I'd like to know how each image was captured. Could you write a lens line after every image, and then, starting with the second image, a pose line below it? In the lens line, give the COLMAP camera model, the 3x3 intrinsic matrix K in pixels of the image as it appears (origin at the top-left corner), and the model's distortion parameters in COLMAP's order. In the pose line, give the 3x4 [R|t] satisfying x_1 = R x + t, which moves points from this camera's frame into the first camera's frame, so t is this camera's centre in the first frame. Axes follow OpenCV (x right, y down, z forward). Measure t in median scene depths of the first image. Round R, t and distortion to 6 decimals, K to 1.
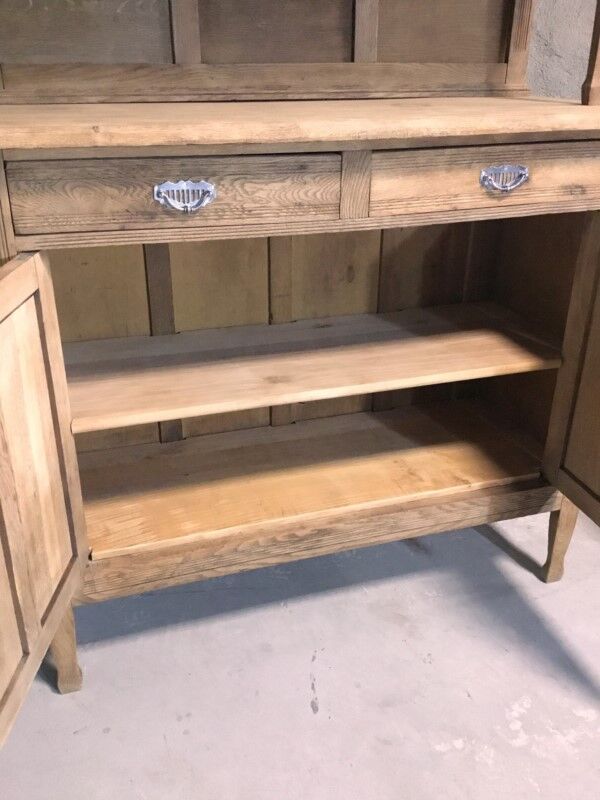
lens RADIAL K [[714.7, 0, 300.2], [0, 714.7, 391.7], [0, 0, 1]] dist [0.106573, -0.193575]
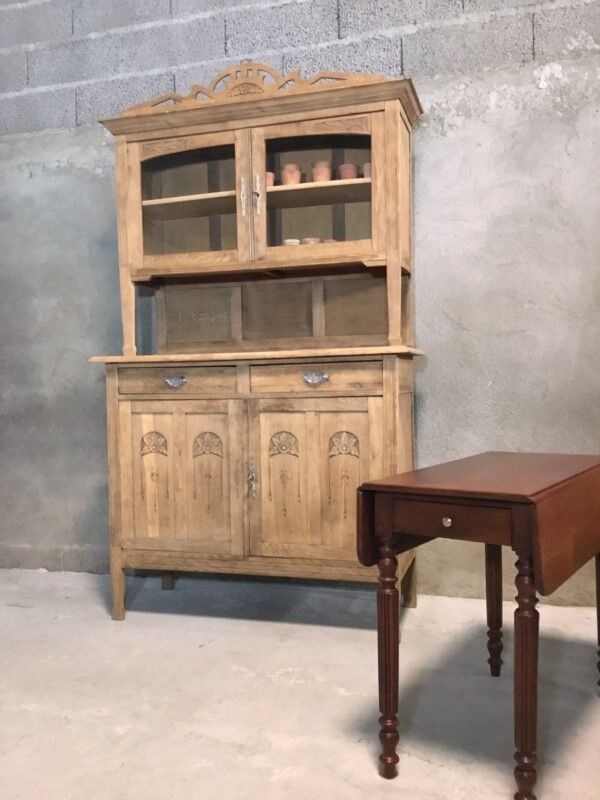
lens RADIAL K [[714.7, 0, 304.5], [0, 714.7, 397.1], [0, 0, 1]] dist [0.106573, -0.193575]
pose [[0.824112, -0.006272, -0.566392, 1.313297], [-0.217658, 0.919660, -0.326881, 0.404081], [0.522938, 0.392666, 0.756537, -0.520355]]
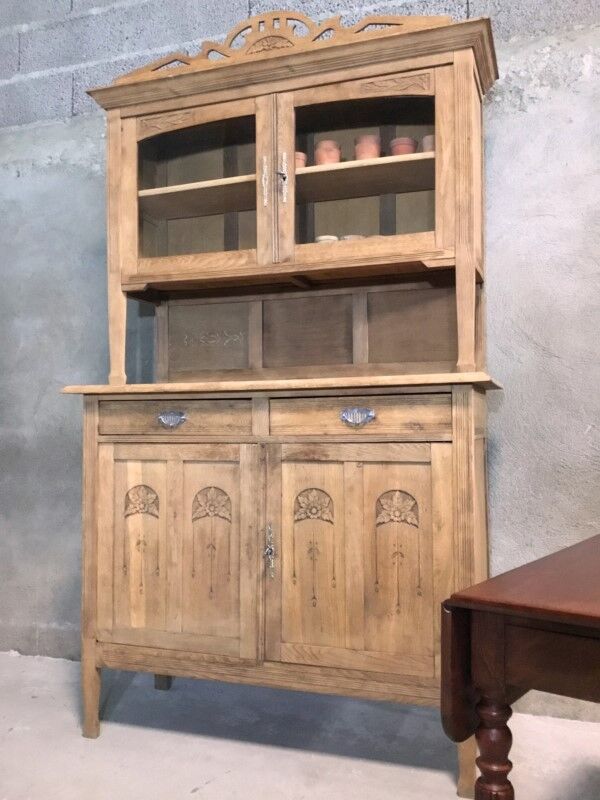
lens RADIAL K [[714.7, 0, 304.0], [0, 714.7, 396.3], [0, 0, 1]] dist [0.106573, -0.193575]
pose [[0.798835, -0.034244, -0.600574, 1.015411], [-0.244077, 0.894052, -0.375629, 0.244910], [0.549808, 0.446652, 0.705842, -0.145501]]
